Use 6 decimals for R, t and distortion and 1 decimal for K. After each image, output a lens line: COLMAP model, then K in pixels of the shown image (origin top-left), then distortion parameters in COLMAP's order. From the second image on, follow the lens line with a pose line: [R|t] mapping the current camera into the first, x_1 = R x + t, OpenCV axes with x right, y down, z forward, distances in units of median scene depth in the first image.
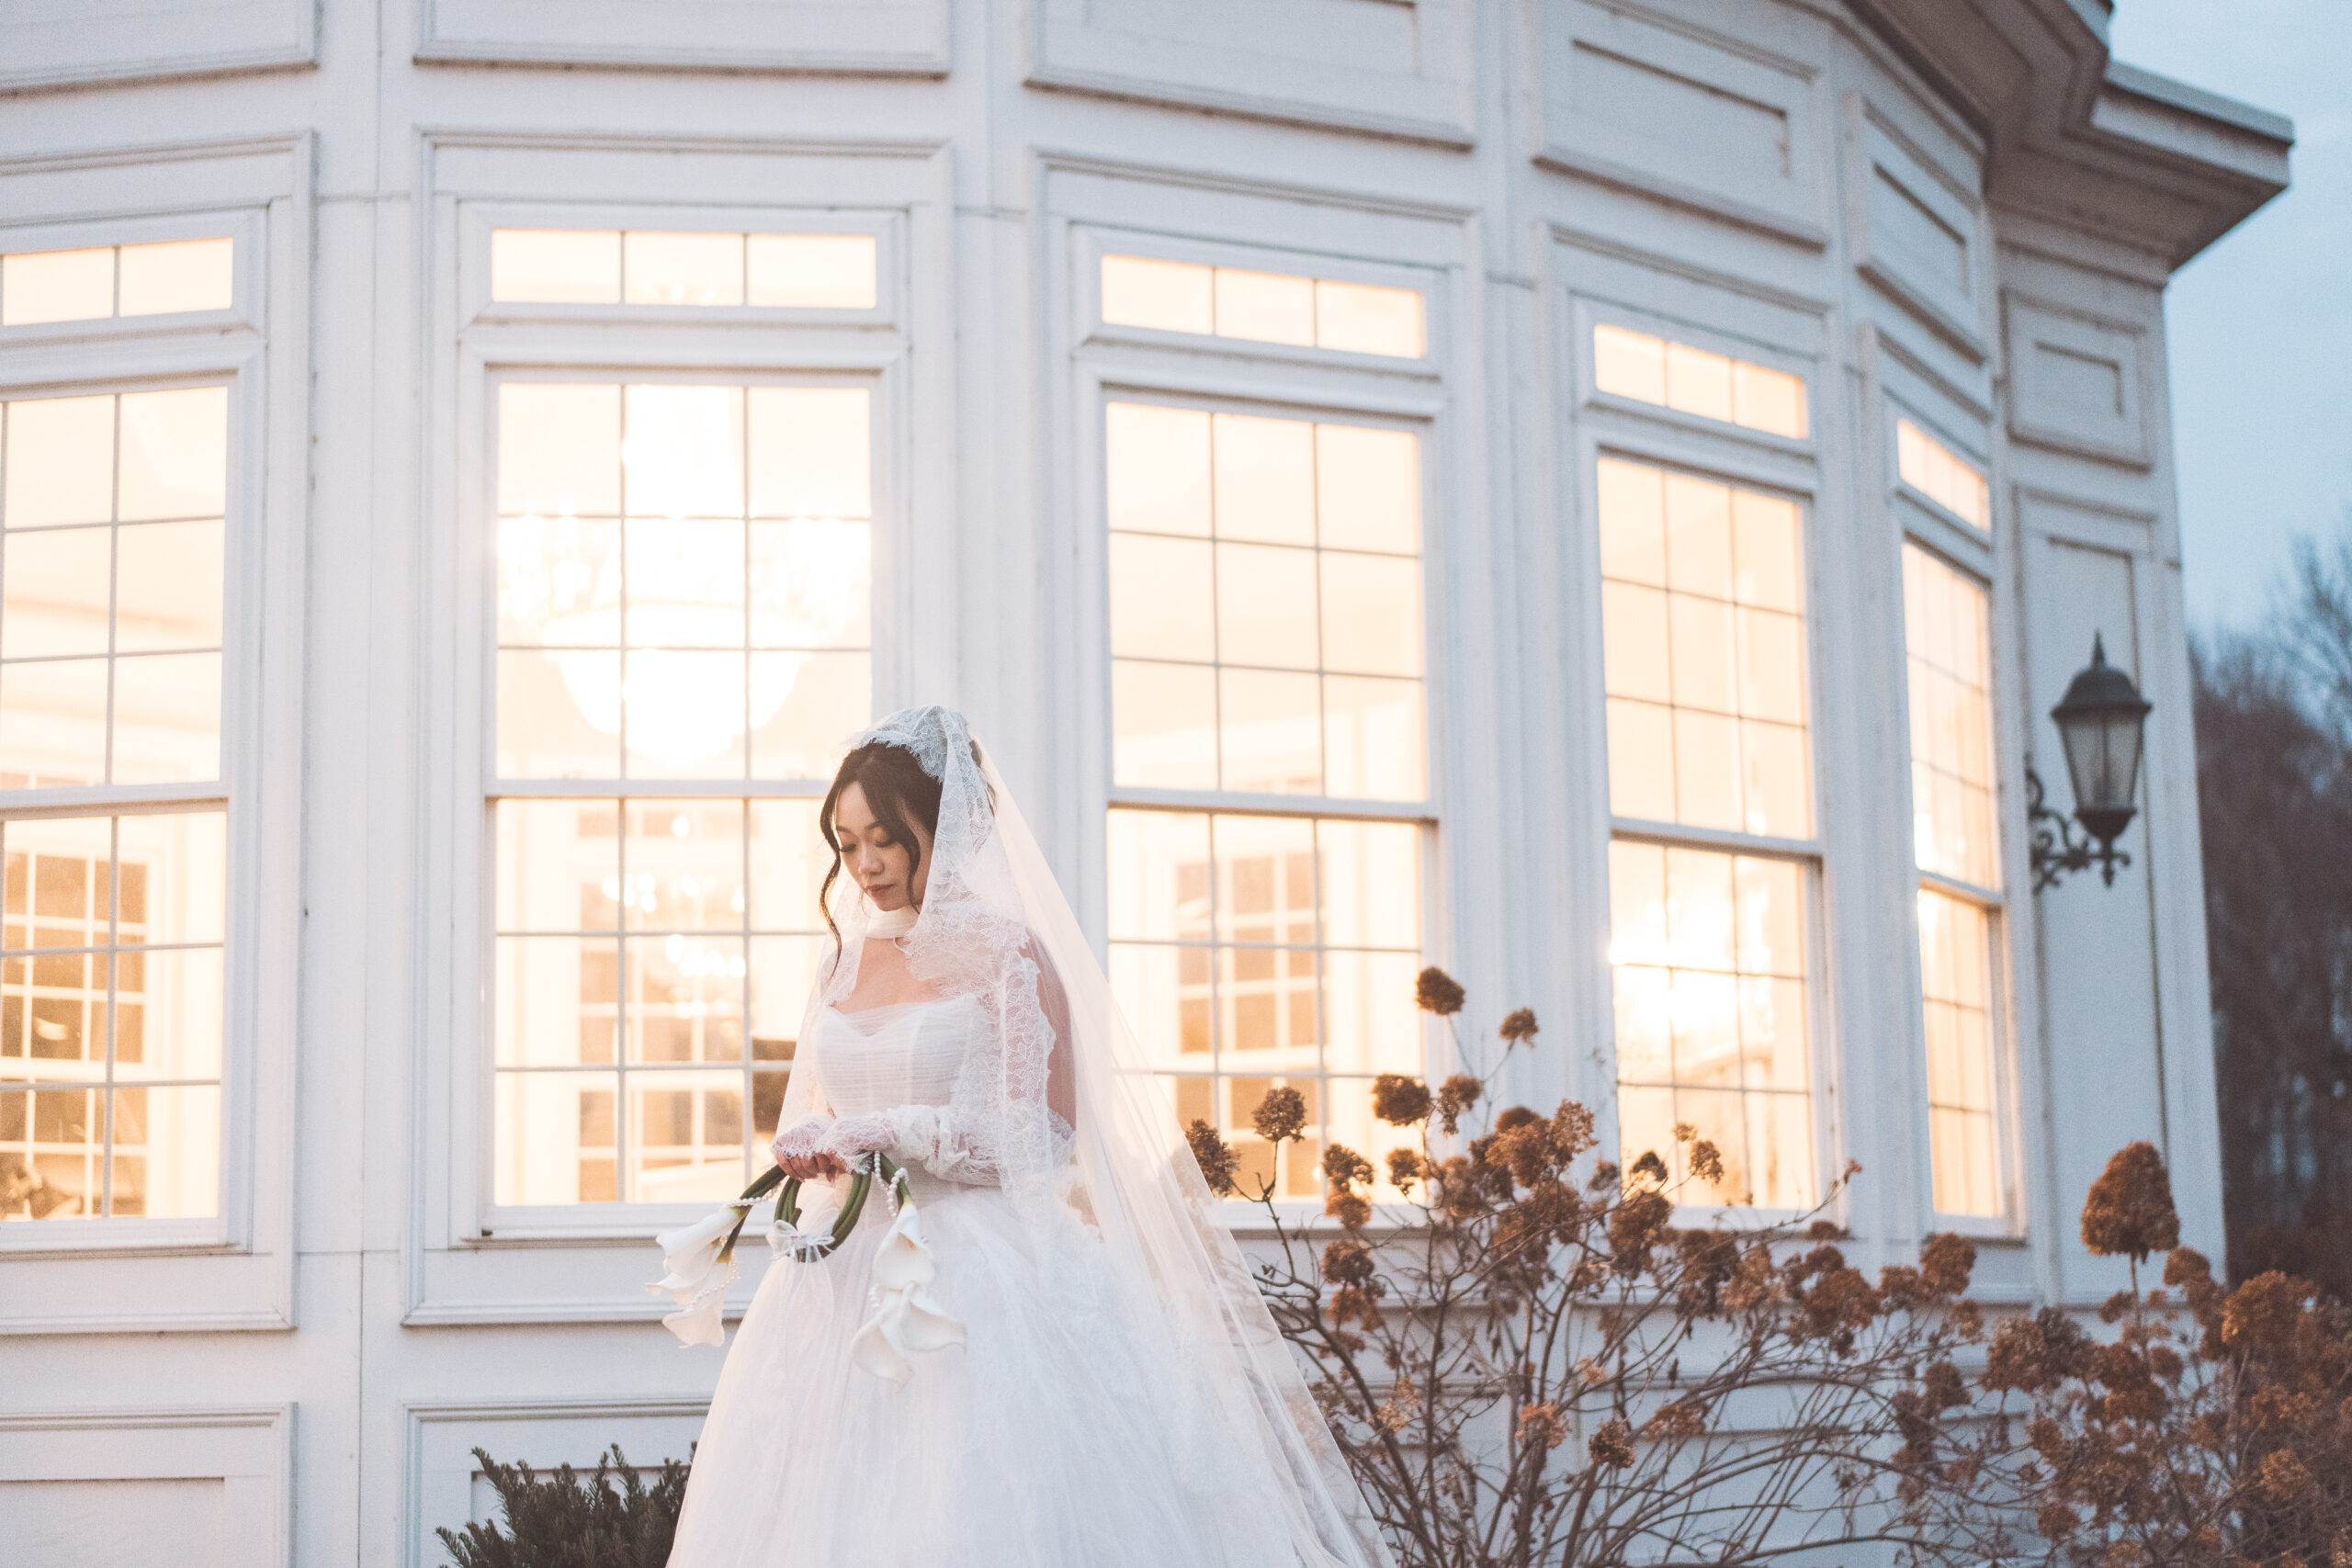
lens RADIAL K [[3759.1, 0, 1176.0], [0, 3759.1, 784.0], [0, 0, 1]] dist [-0.018161, -0.043667]
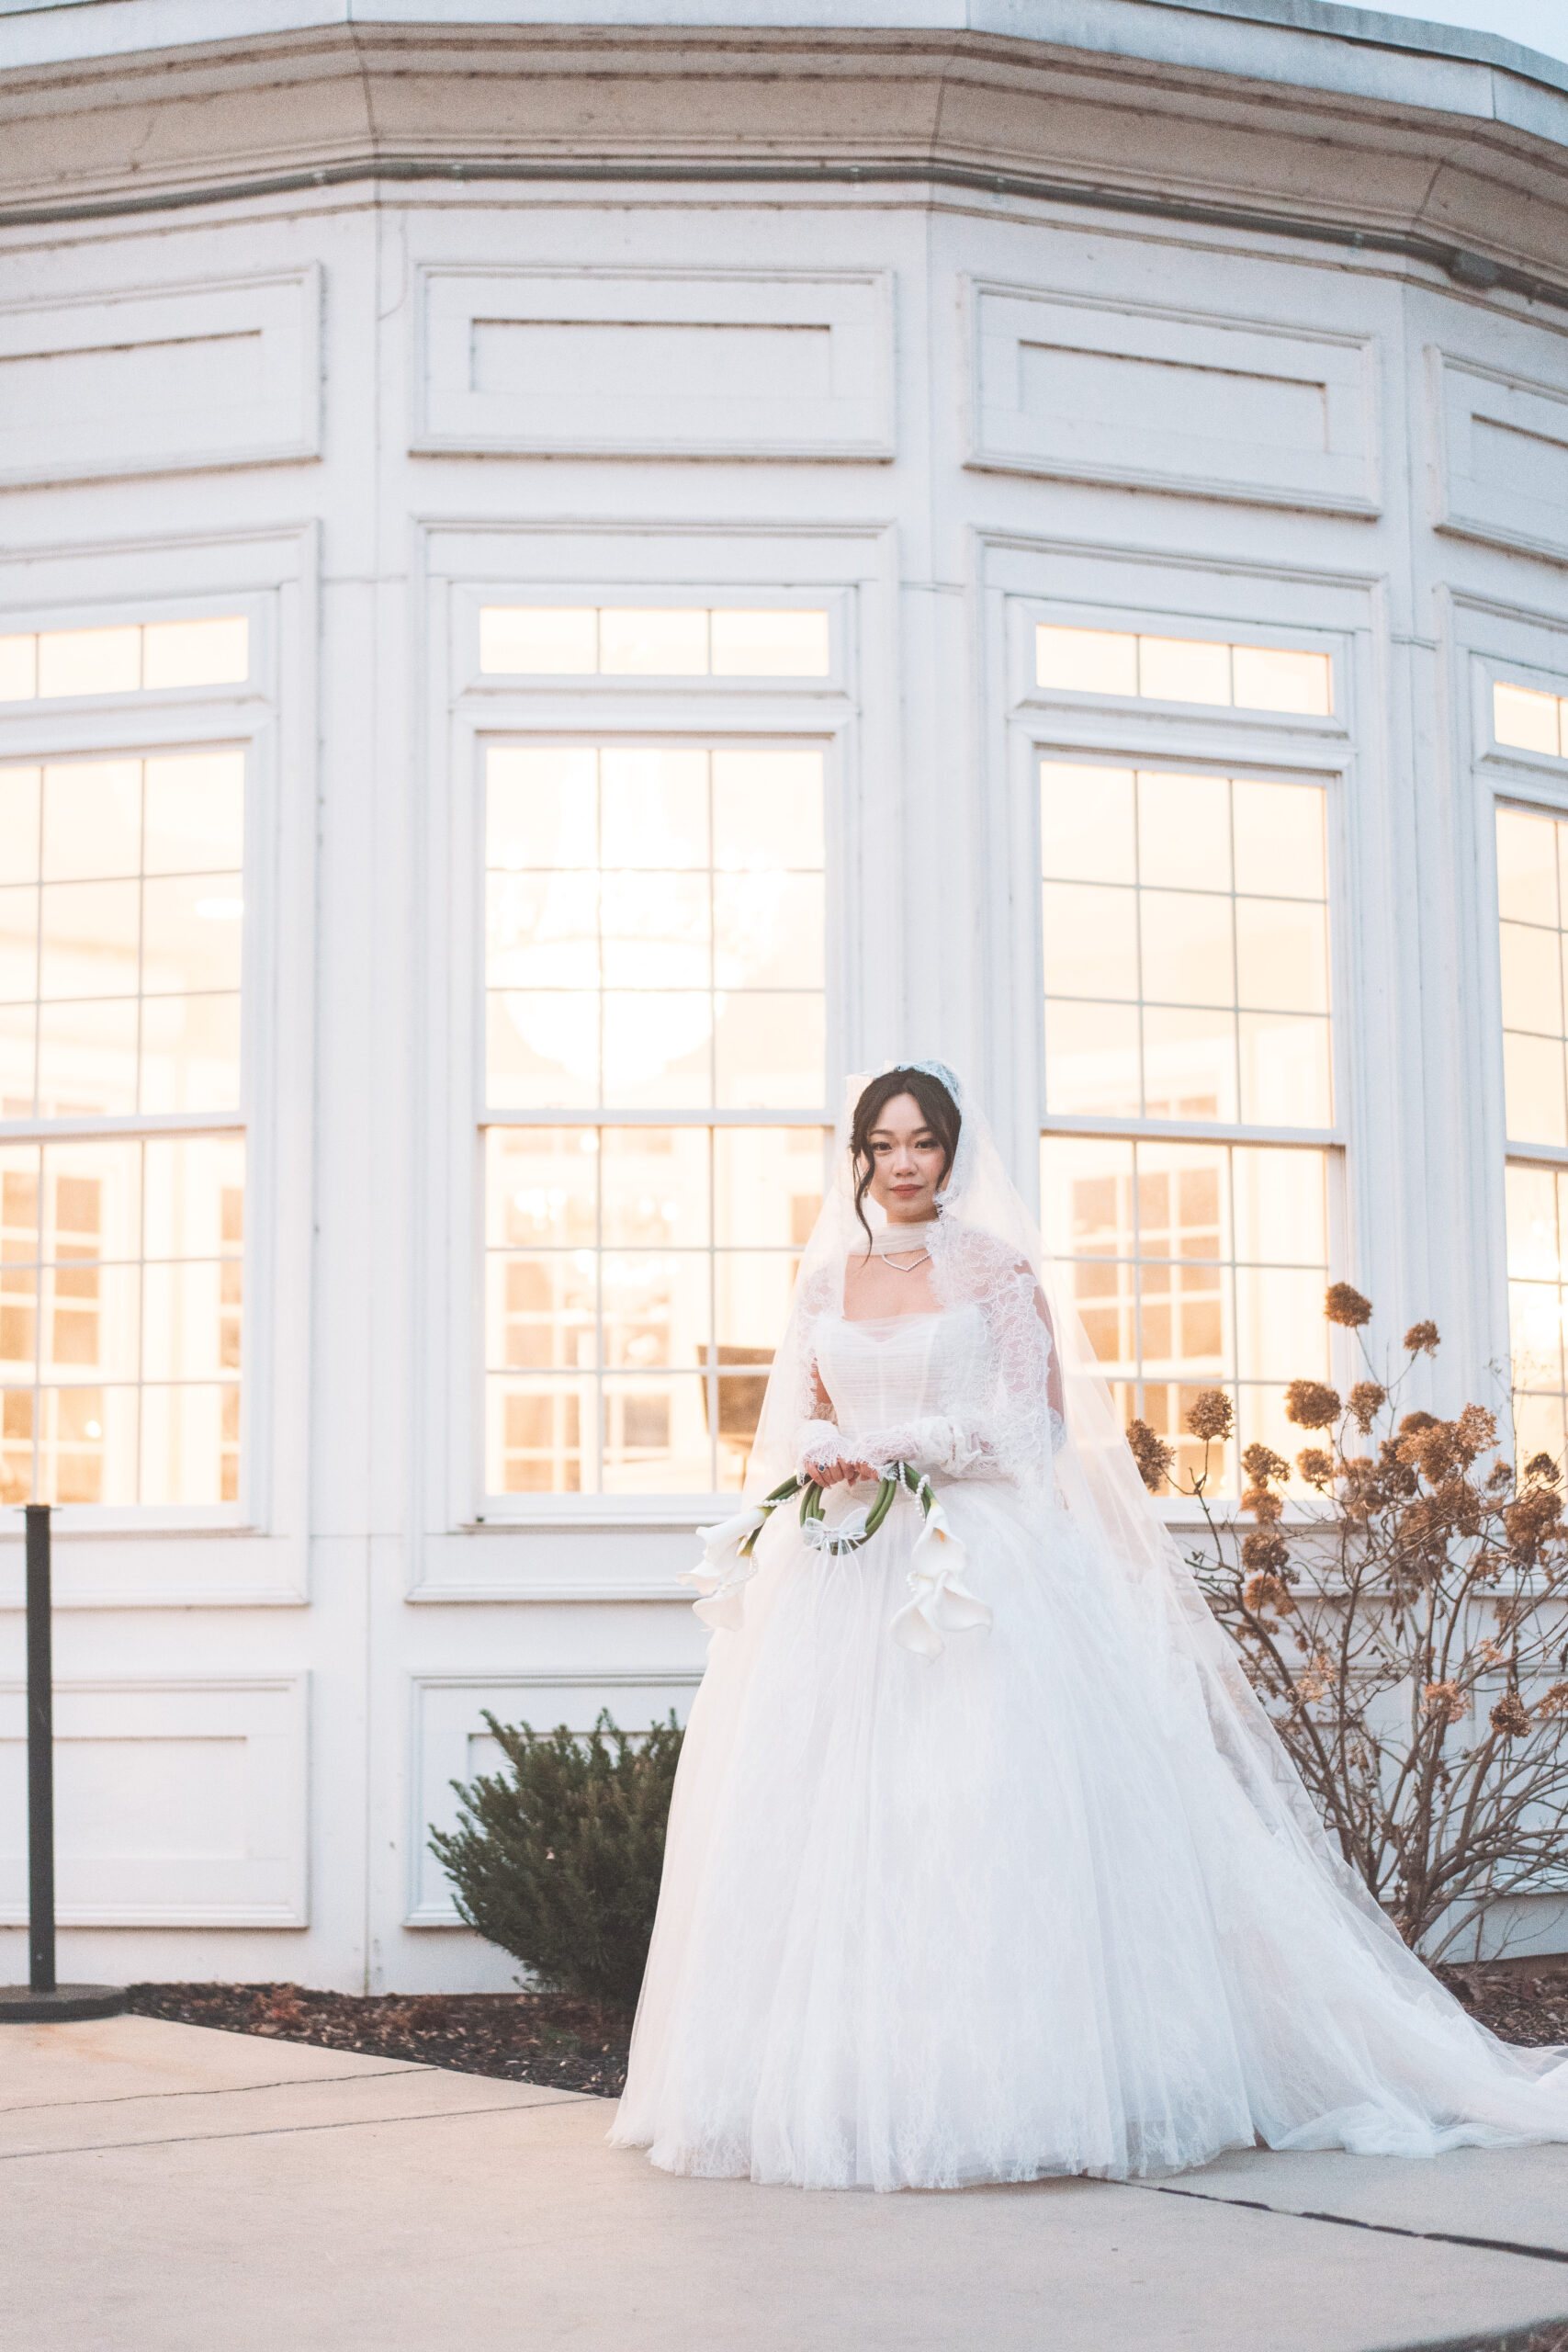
lens RADIAL K [[3732.8, 0, 784.0], [0, 3732.8, 1176.0], [0, 0, 1]] dist [-0.030369, -0.059209]
pose [[0.997507, 0.002368, -0.070526, -0.016337], [-0.000865, 0.999772, 0.021324, -0.004910], [0.070561, -0.021210, 0.997282, -0.084185]]
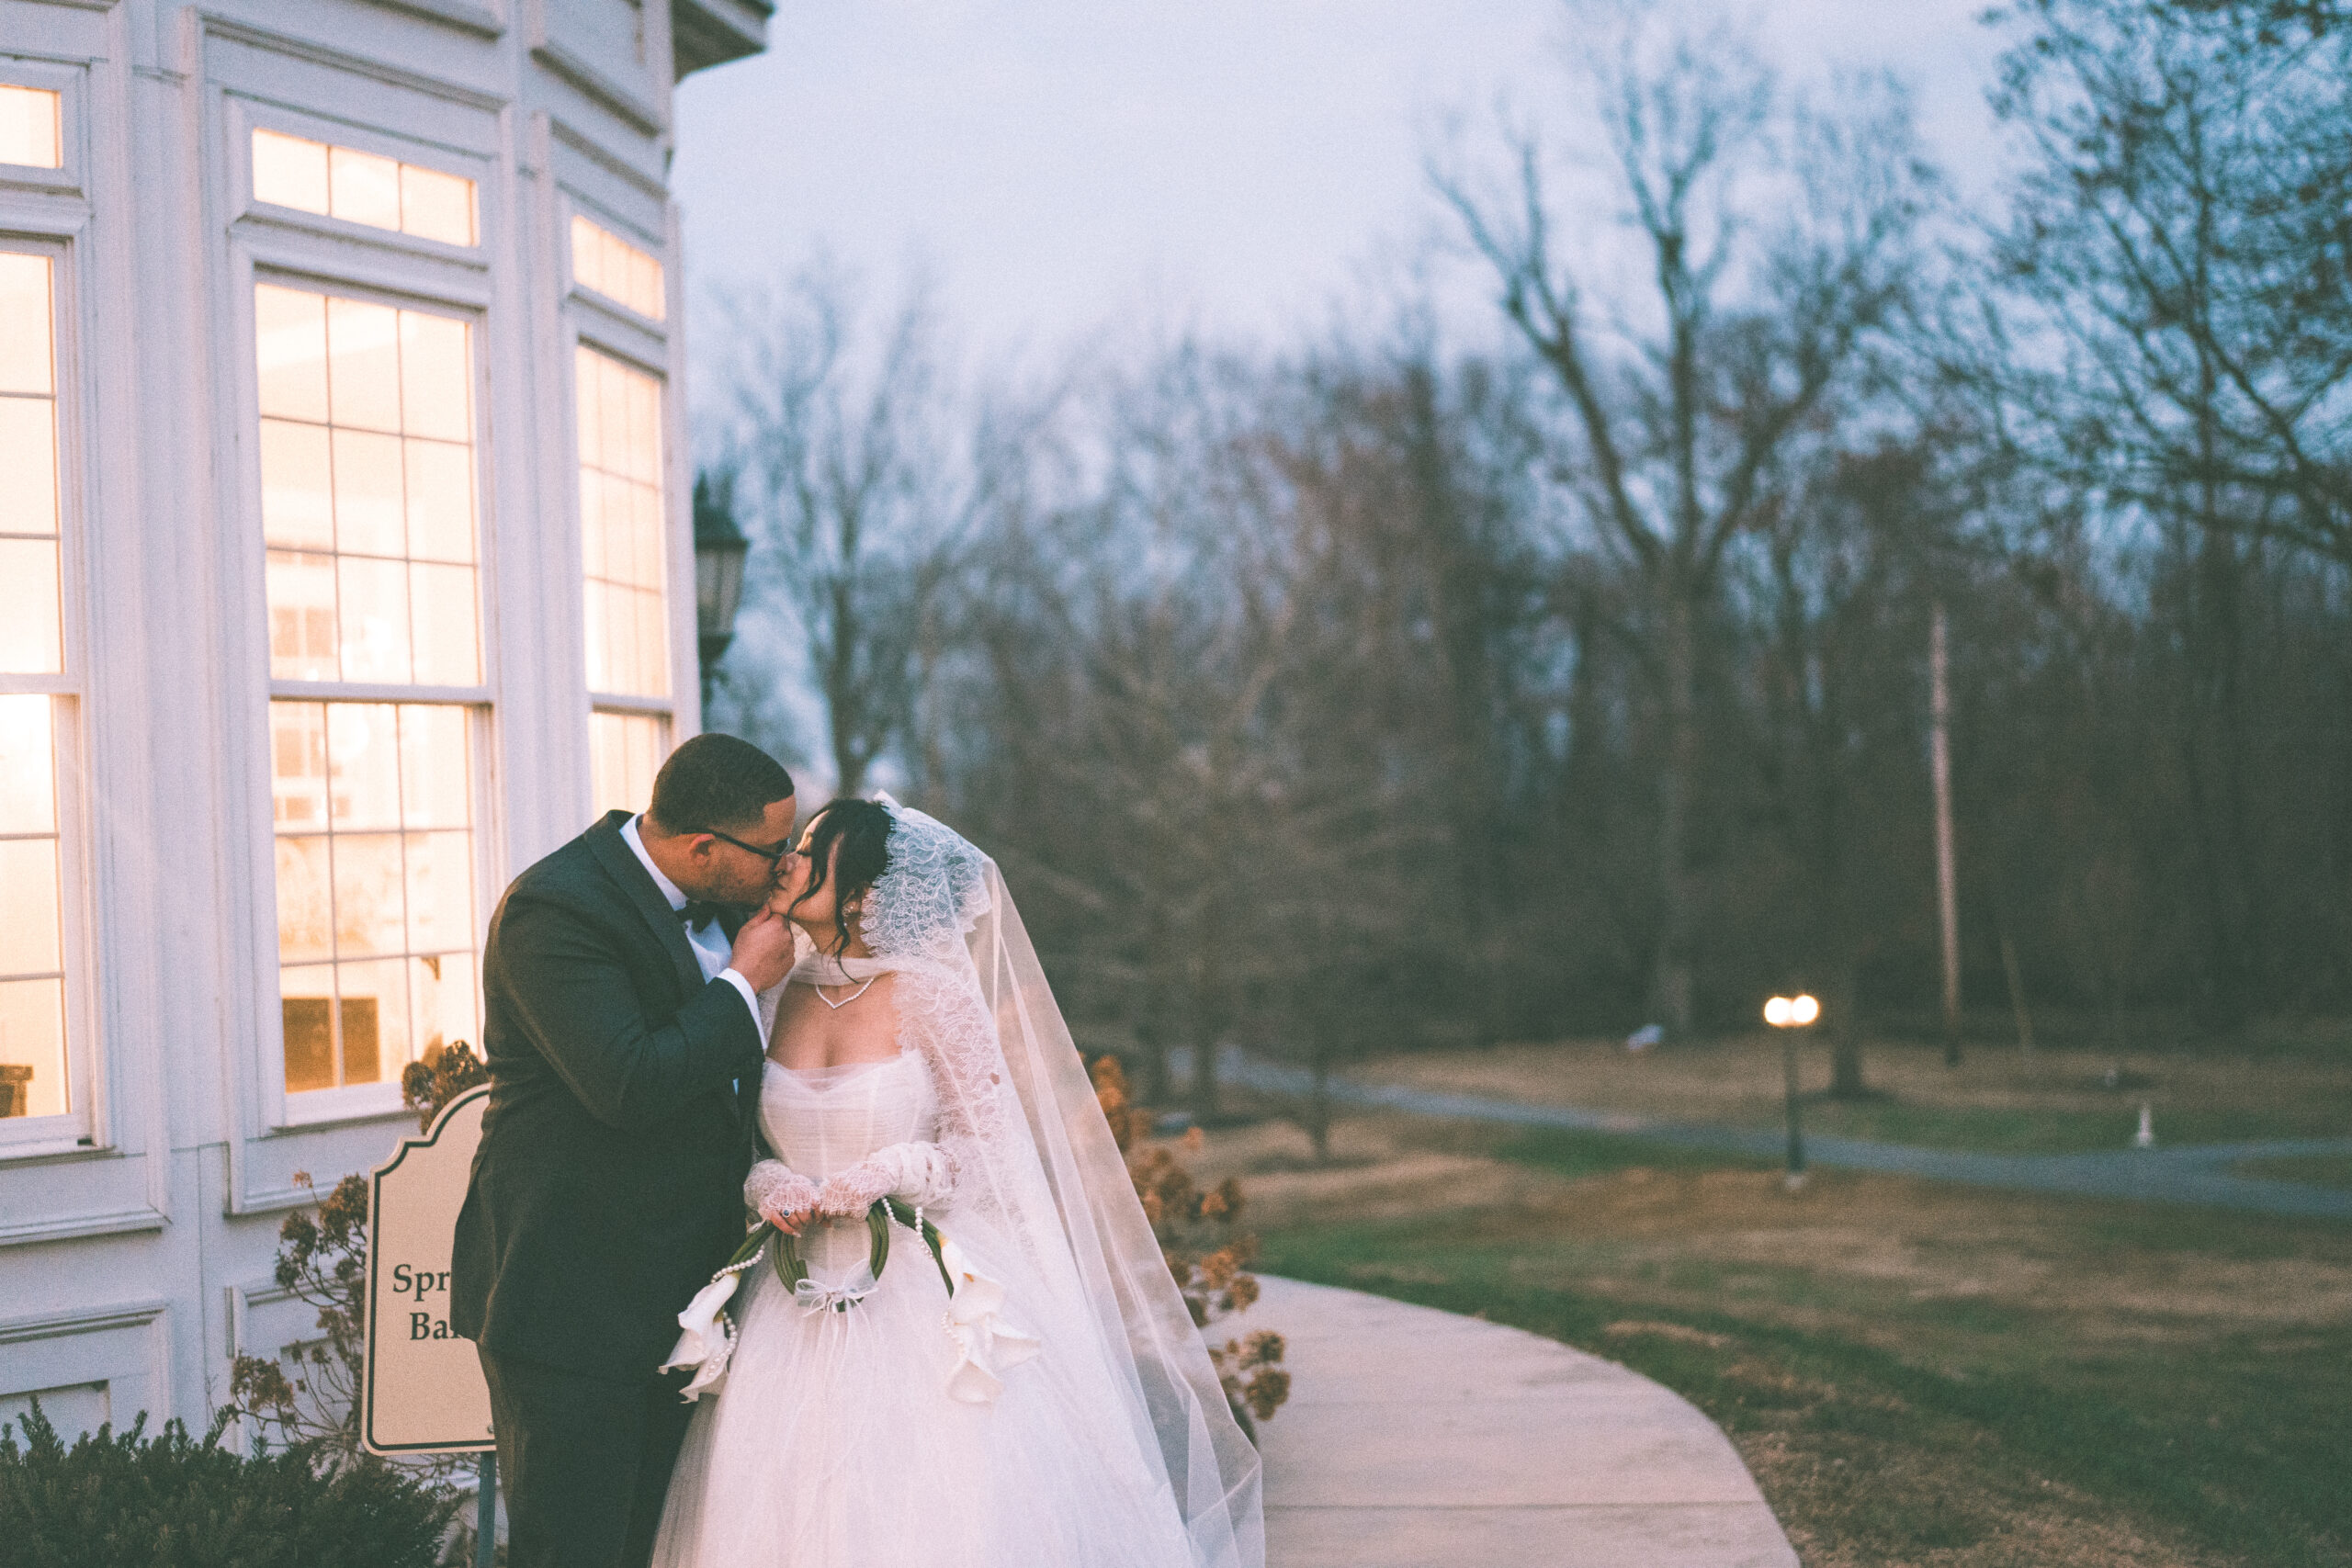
lens RADIAL K [[3600.0, 0, 1176.0], [0, 3600.0, 784.0], [0, 0, 1]] dist [-0.008997, 0.053483]
pose [[0.785615, -0.001619, 0.618713, -0.423395], [-0.065844, 0.994099, 0.086207, -0.070817], [-0.615202, -0.108464, 0.780873, 0.111673]]
